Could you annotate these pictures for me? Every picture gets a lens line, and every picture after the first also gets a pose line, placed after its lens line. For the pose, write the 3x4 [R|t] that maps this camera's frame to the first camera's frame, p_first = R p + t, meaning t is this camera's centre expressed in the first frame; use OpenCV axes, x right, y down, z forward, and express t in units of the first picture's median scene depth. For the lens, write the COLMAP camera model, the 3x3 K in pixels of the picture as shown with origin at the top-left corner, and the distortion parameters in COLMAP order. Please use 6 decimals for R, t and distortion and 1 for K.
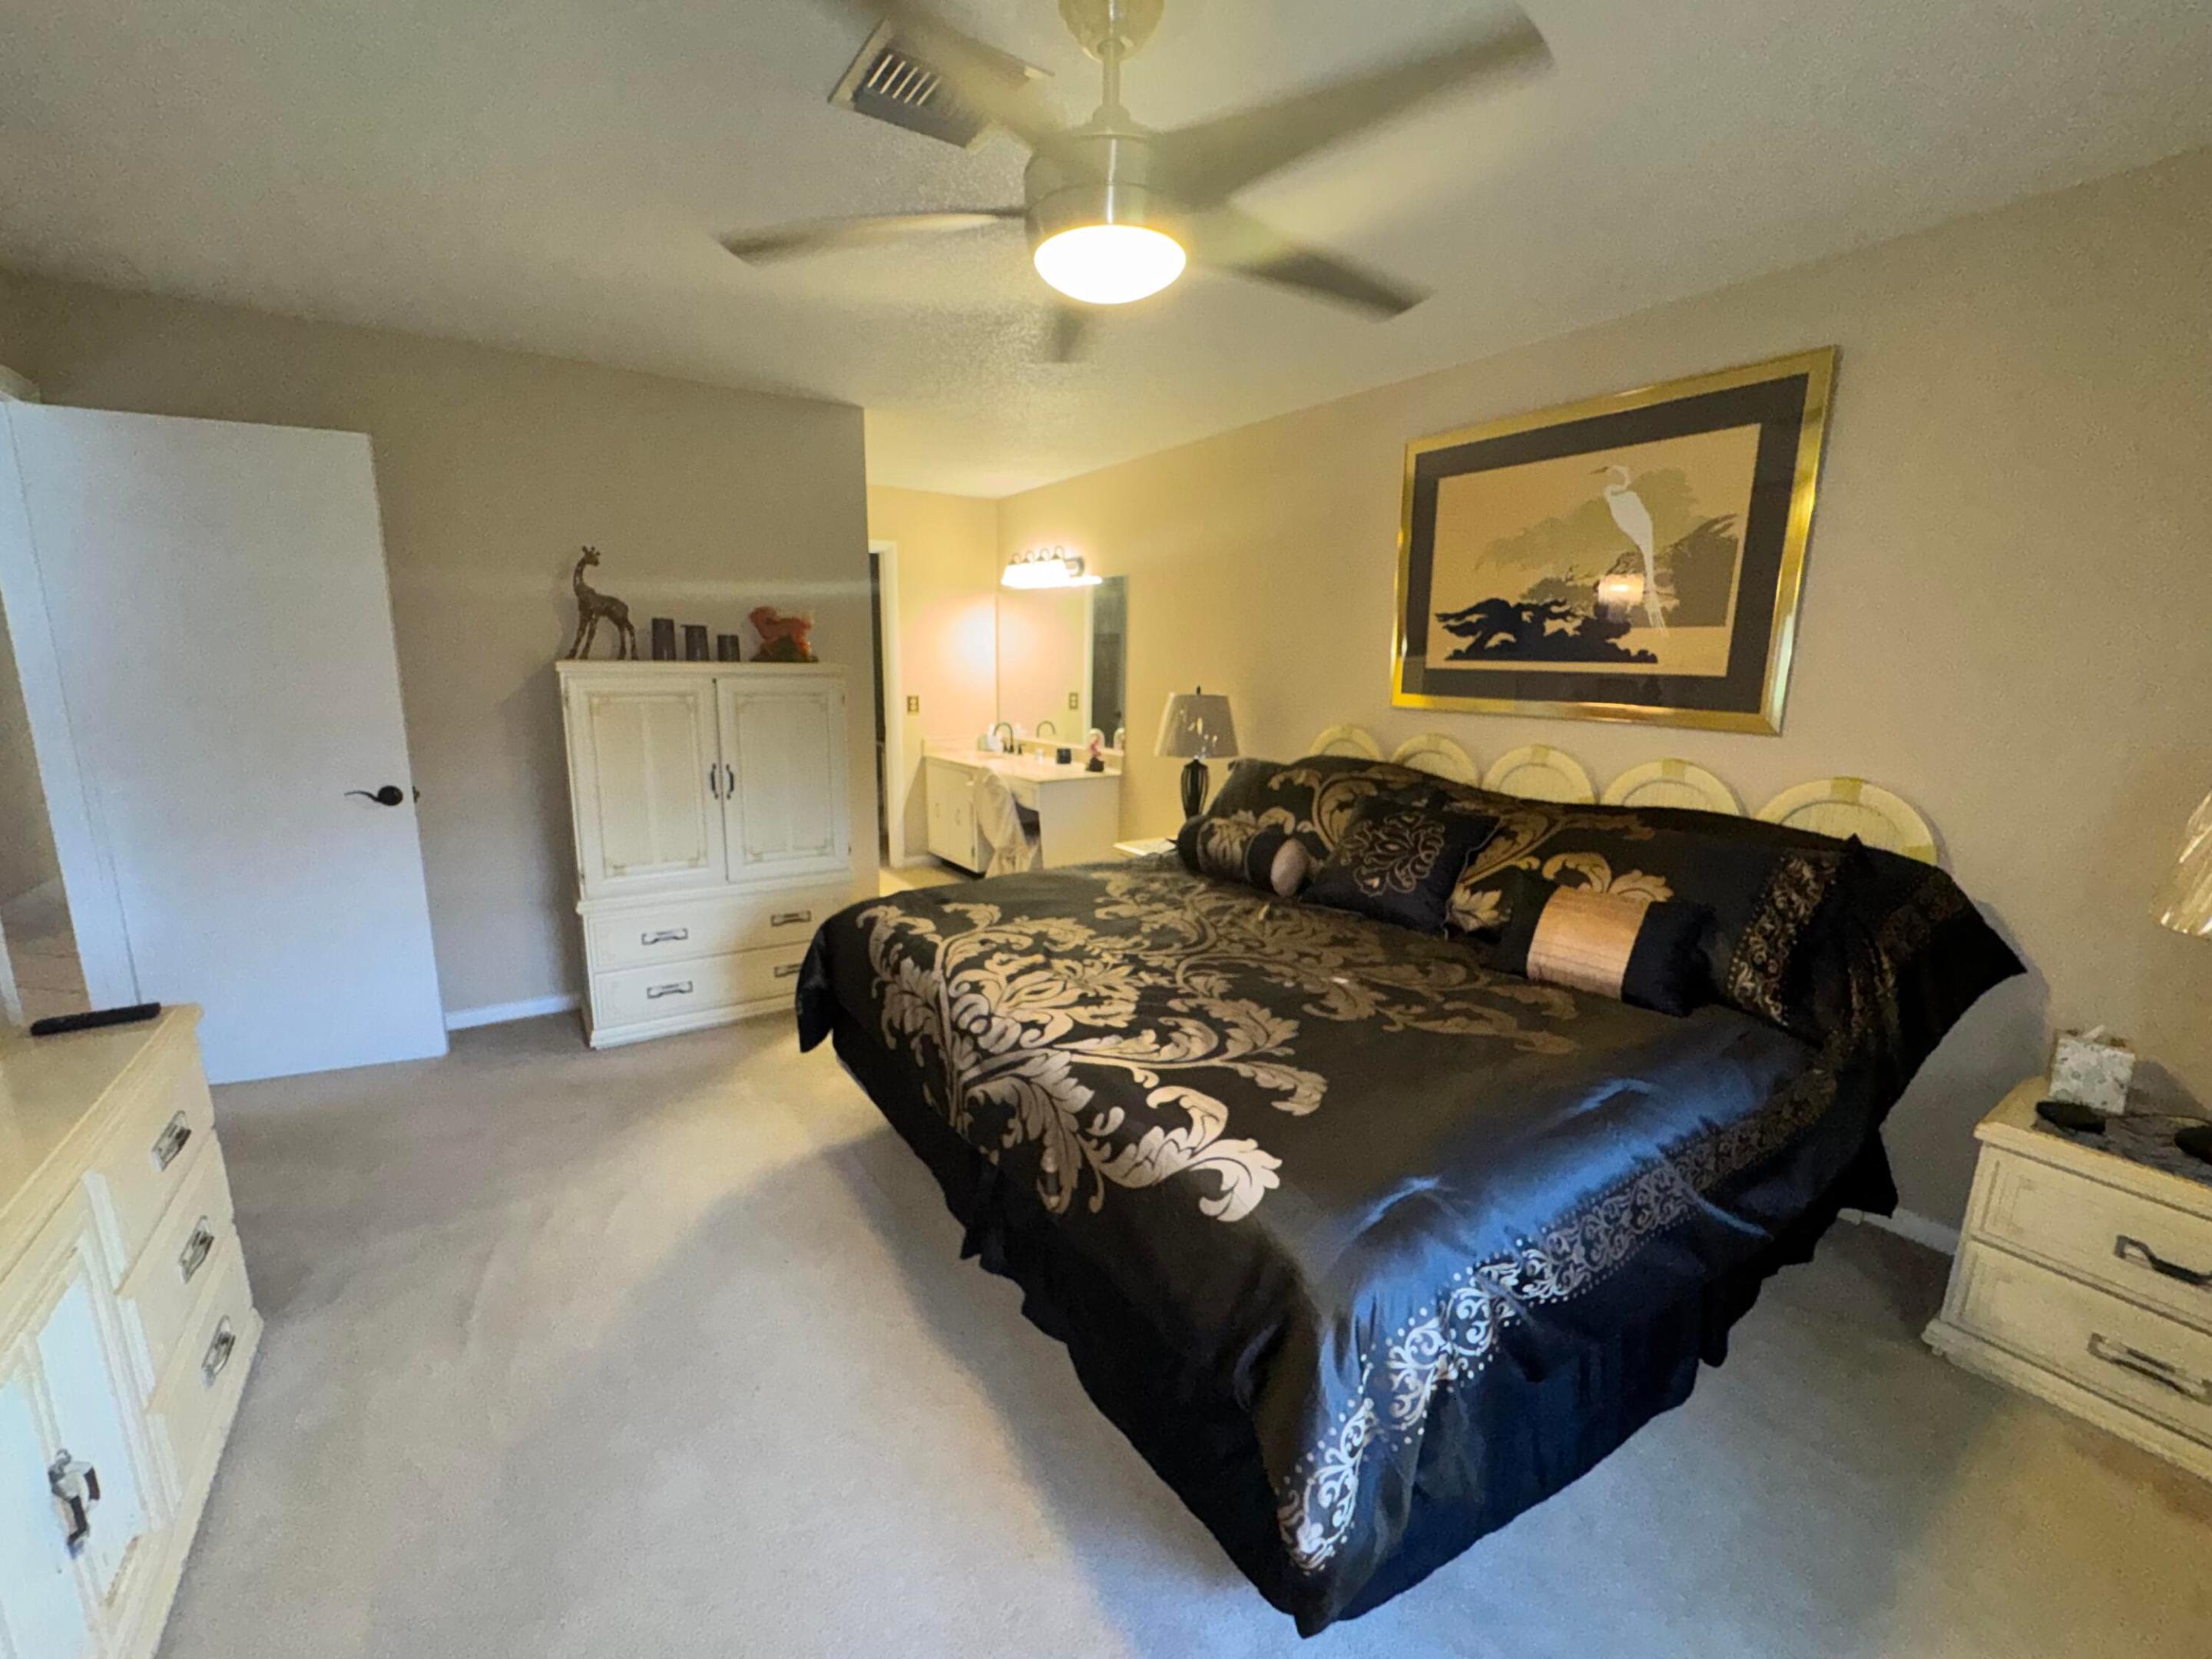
lens RADIAL K [[889.9, 0, 1109.9], [0, 889.9, 830.0], [0, 0, 1]] dist [-0.004320, 0.000615]
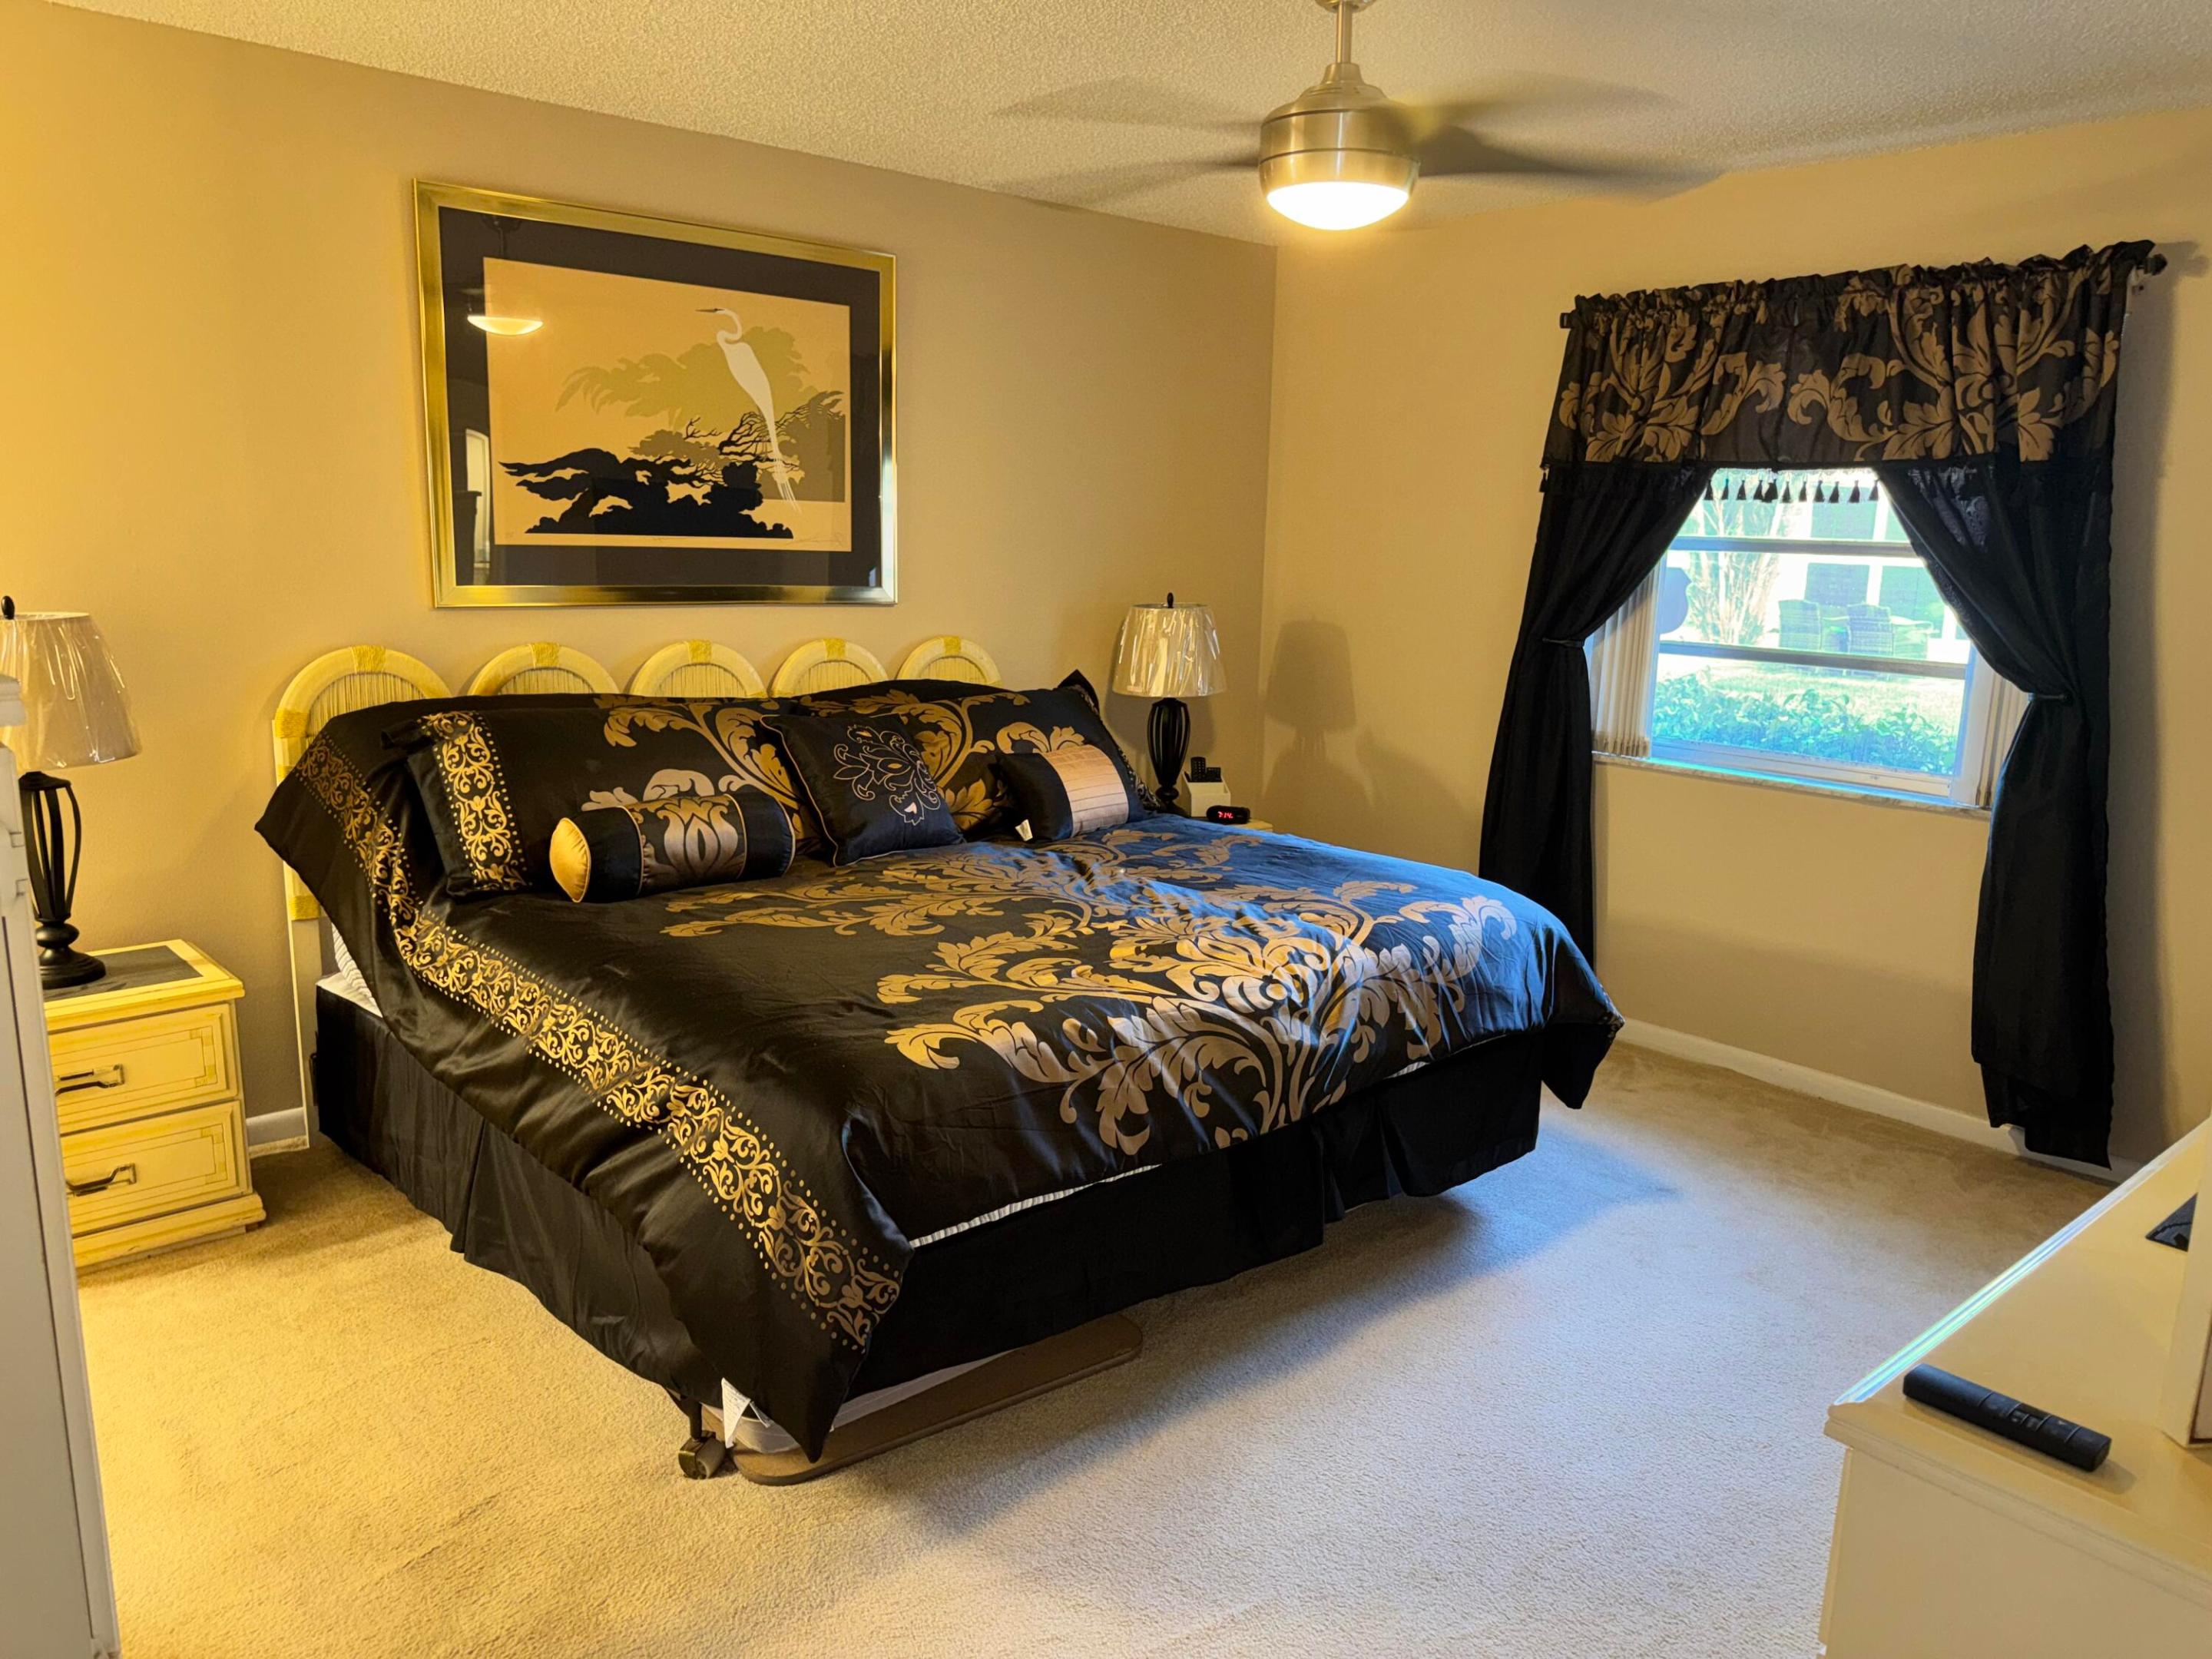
lens RADIAL K [[1553.1, 0, 1127.8], [0, 1553.1, 842.9], [0, 0, 1]] dist [0.060445, -0.080707]
pose [[-0.140820, -0.214917, 0.966427, -1.088778], [0.163132, 0.957774, 0.236763, -0.211306], [-0.976503, 0.190996, -0.099814, 0.878988]]
